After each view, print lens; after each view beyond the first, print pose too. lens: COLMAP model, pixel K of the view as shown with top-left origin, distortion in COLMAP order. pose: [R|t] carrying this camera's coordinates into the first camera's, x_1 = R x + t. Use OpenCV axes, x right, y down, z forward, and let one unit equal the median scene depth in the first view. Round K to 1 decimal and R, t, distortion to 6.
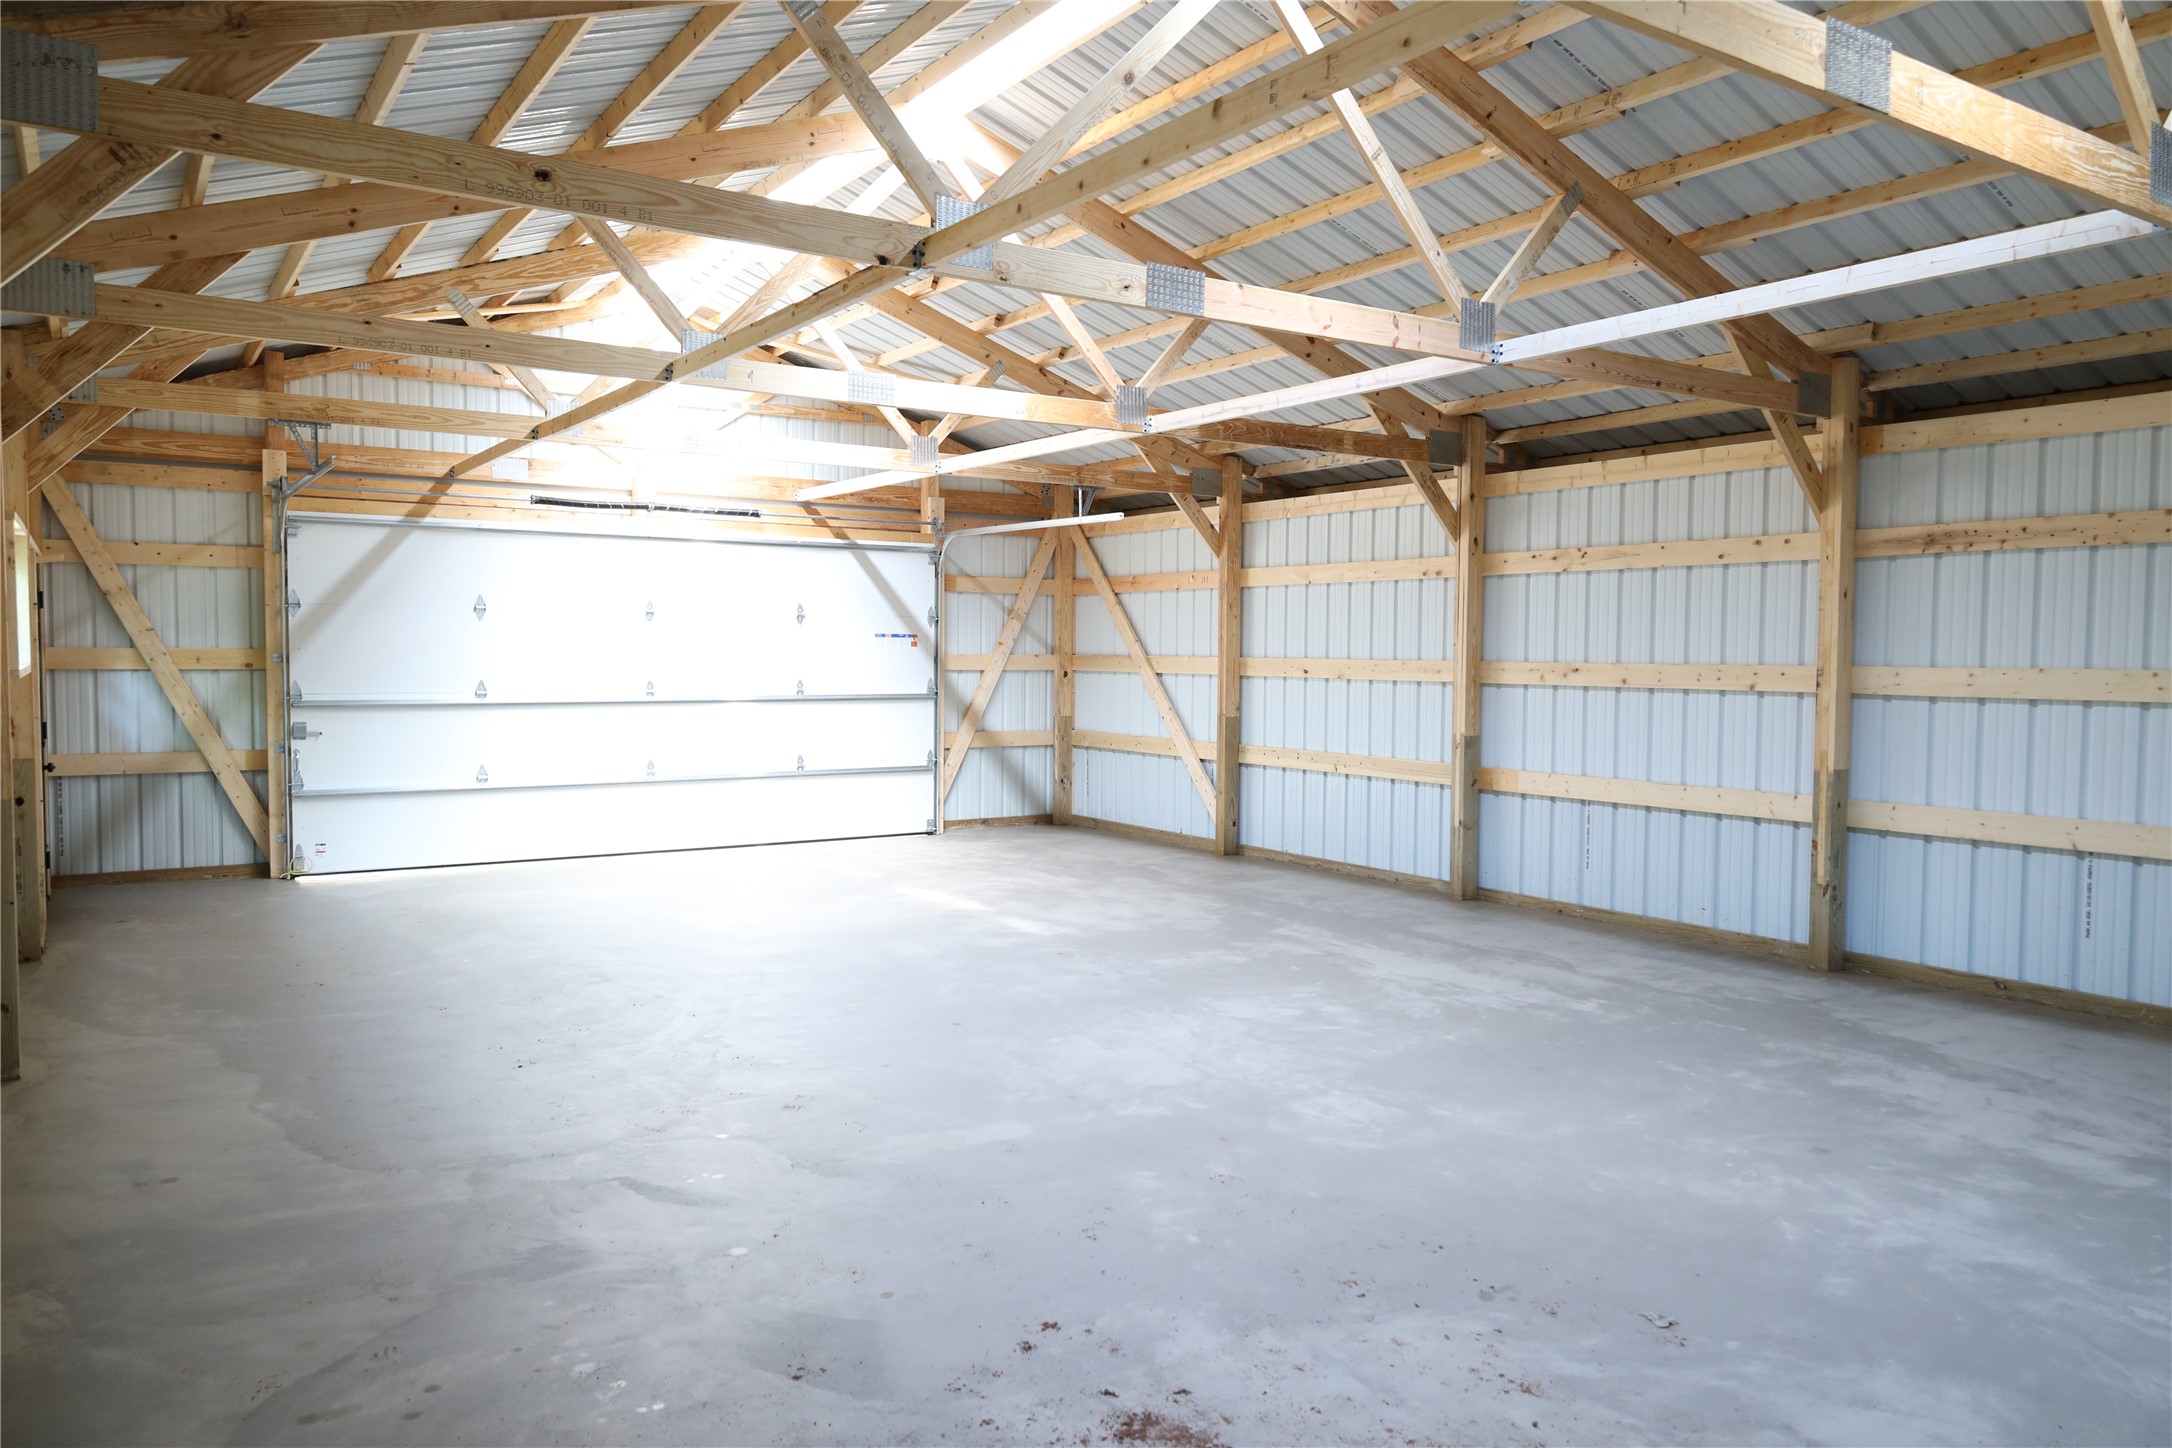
lens RADIAL K [[1490.5, 0, 1090.2], [0, 1490.5, 726.6], [0, 0, 1]] dist [-0.007462, 0.000661]
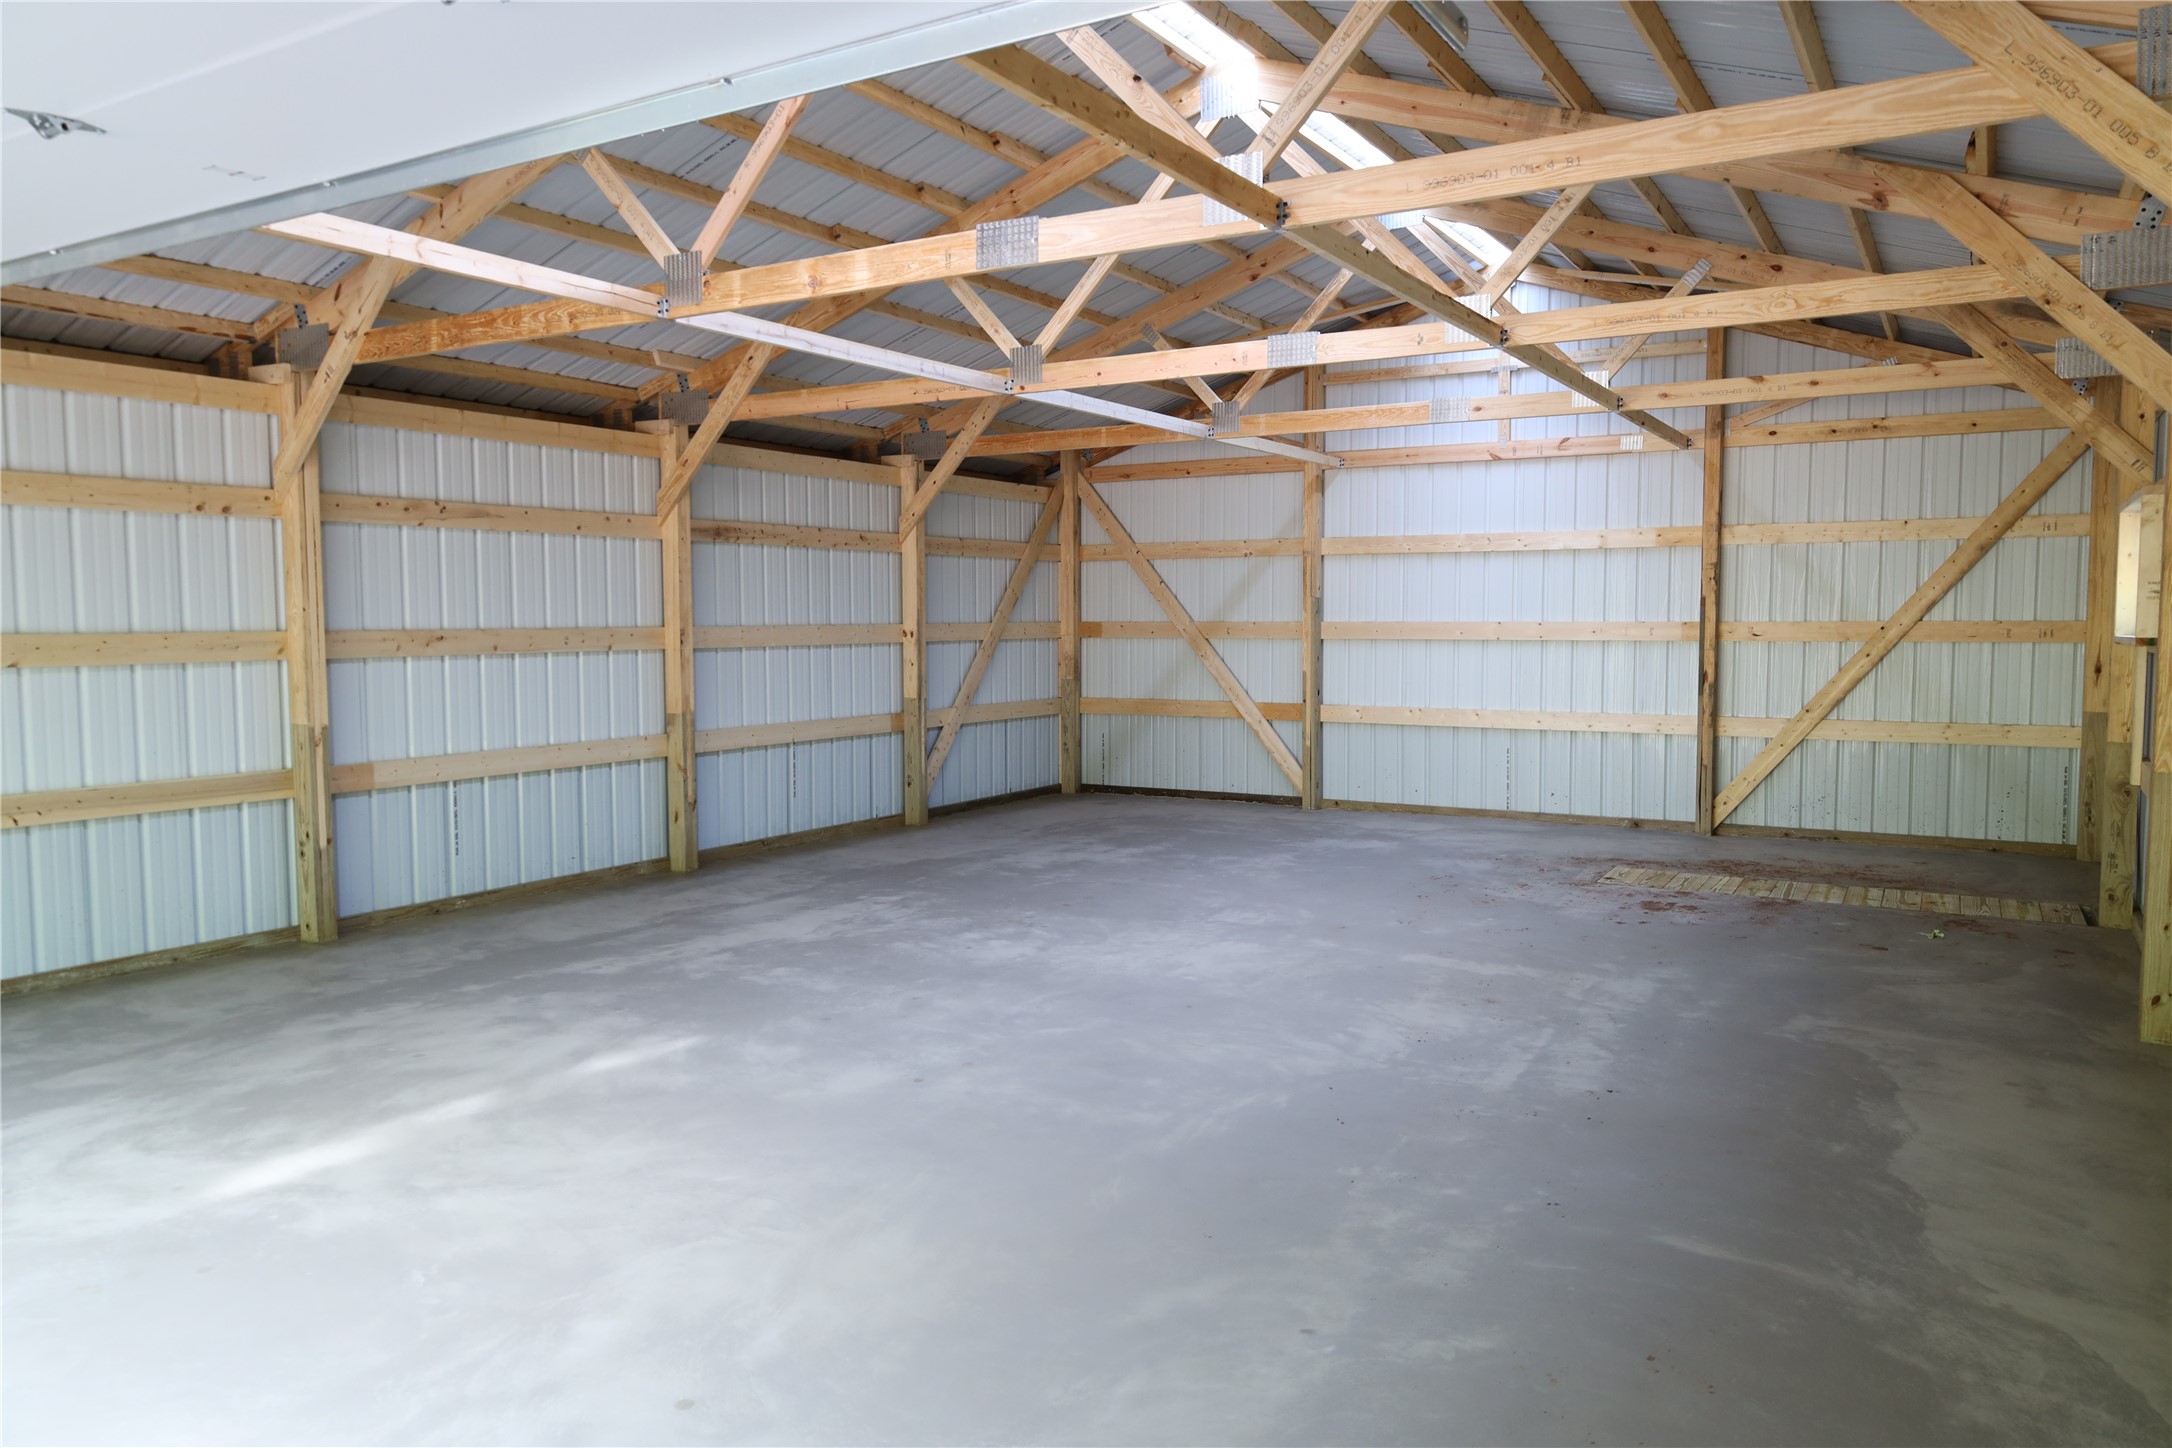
lens RADIAL K [[1490.5, 0, 1094.8], [0, 1490.5, 728.0], [0, 0, 1]] dist [-0.007462, 0.000661]
pose [[-0.431924, -0.074298, 0.898844, -0.951856], [0.047856, 0.993309, 0.105103, -0.086953], [-0.900639, 0.088411, -0.425479, 1.509633]]
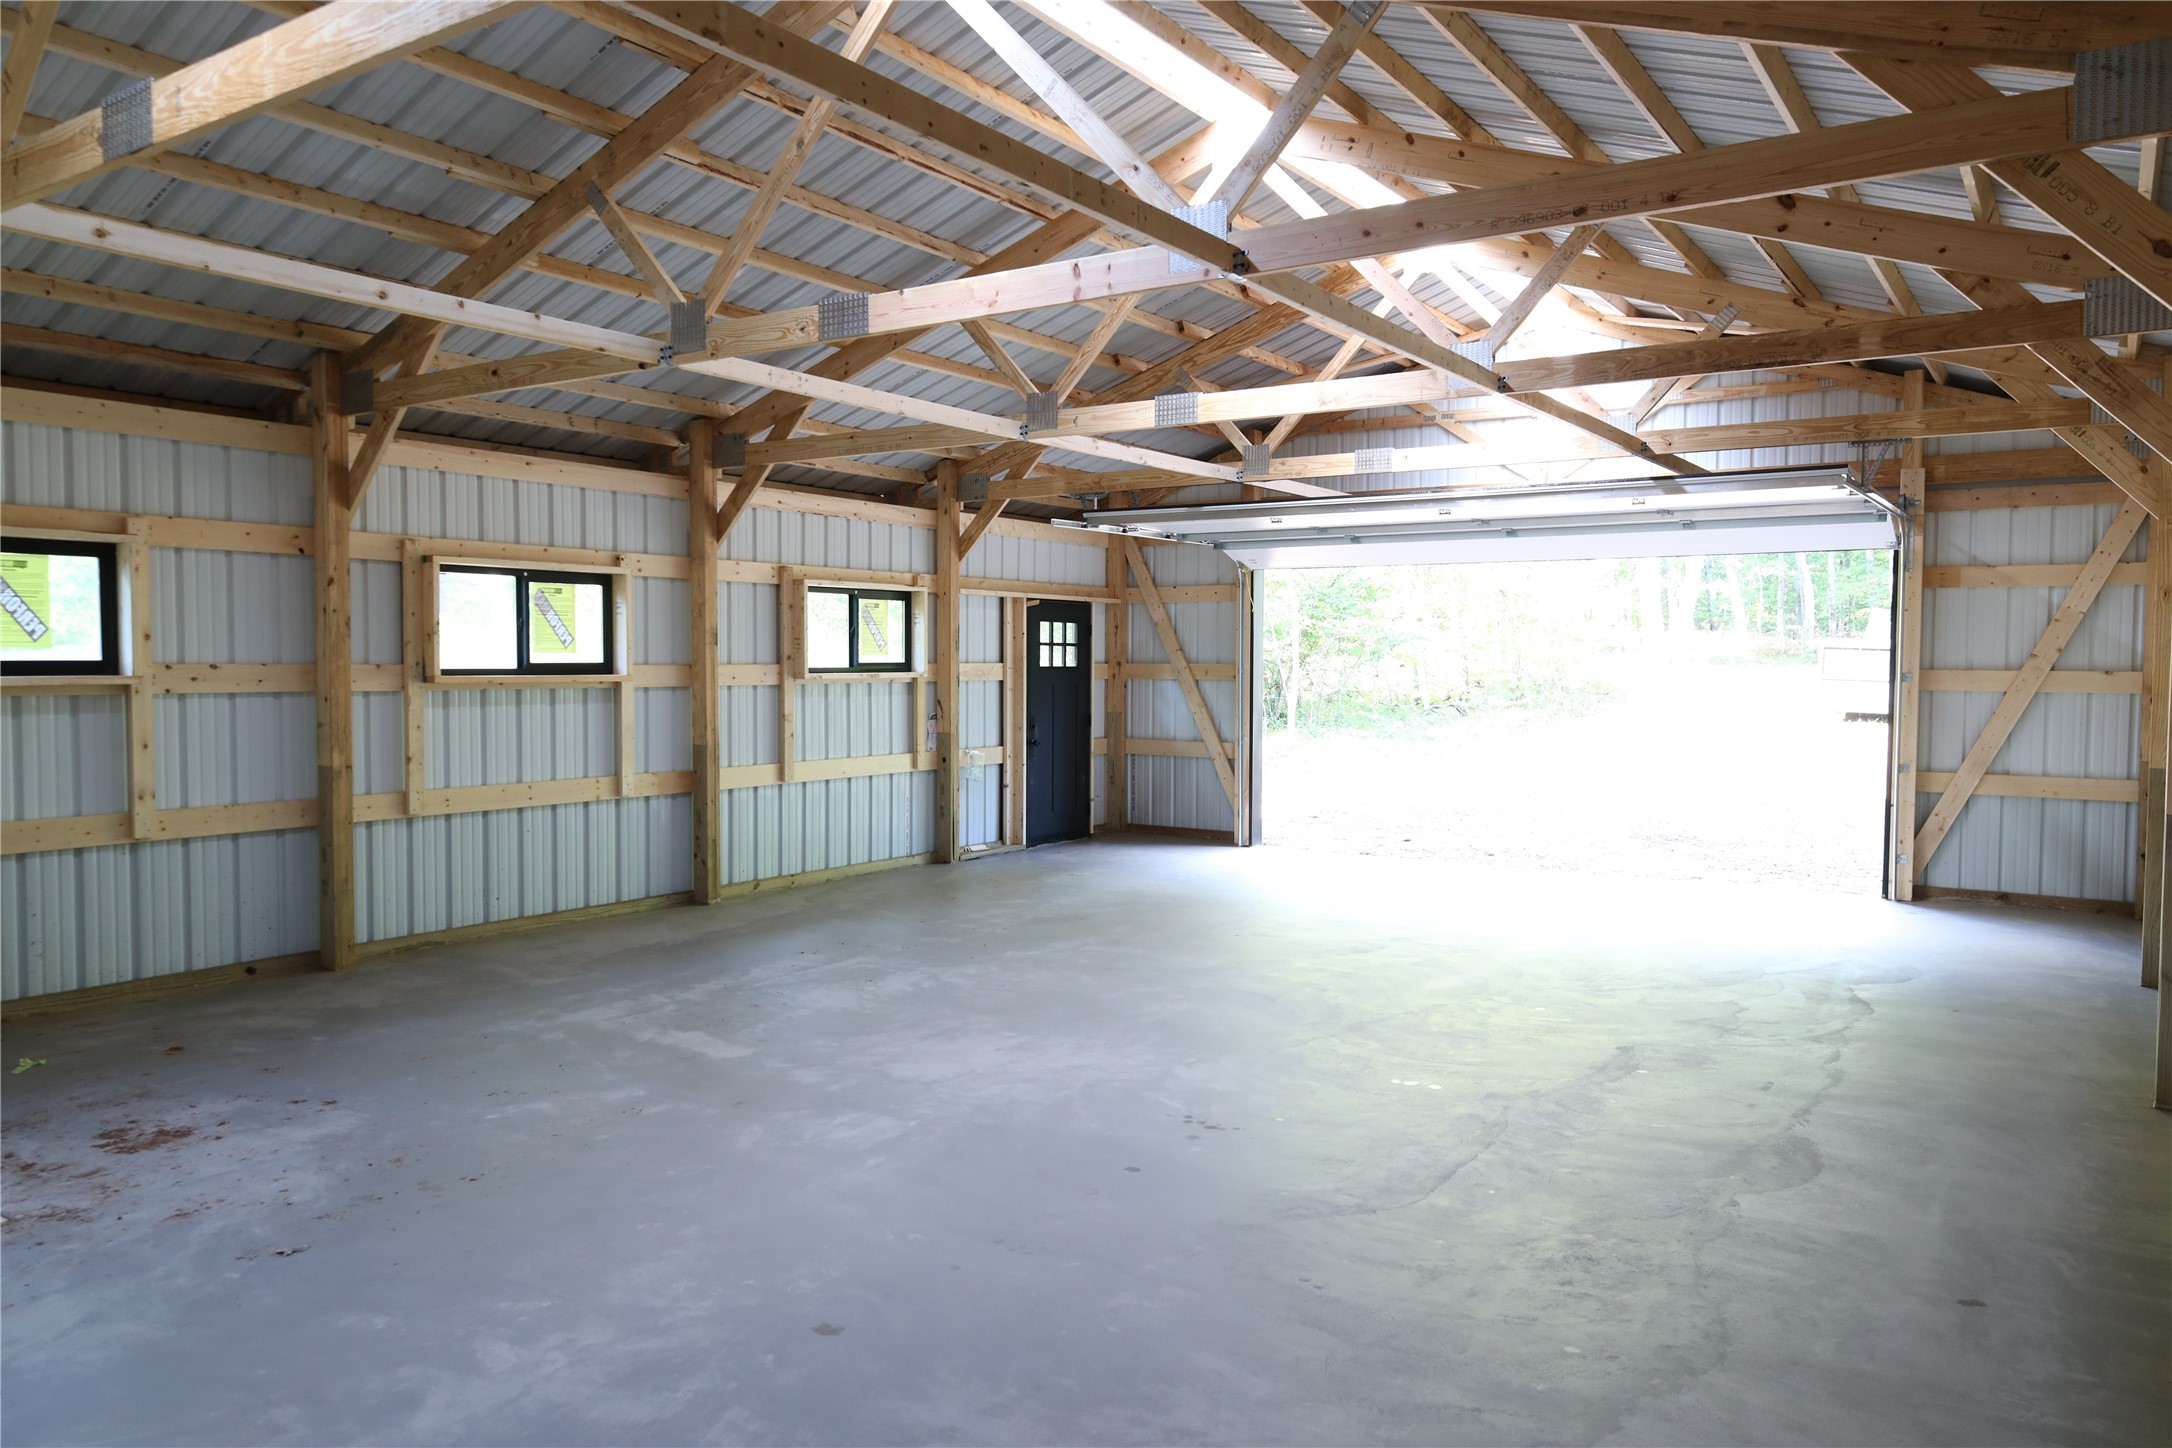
lens RADIAL K [[1490.5, 0, 1090.4], [0, 1490.5, 726.7], [0, 0, 1]] dist [-0.007462, 0.000661]
pose [[0.377892, 0.036348, -0.925136, 0.949471], [-0.050844, 0.998536, 0.018463, -0.024689], [0.924453, 0.040060, 0.379187, 0.652925]]
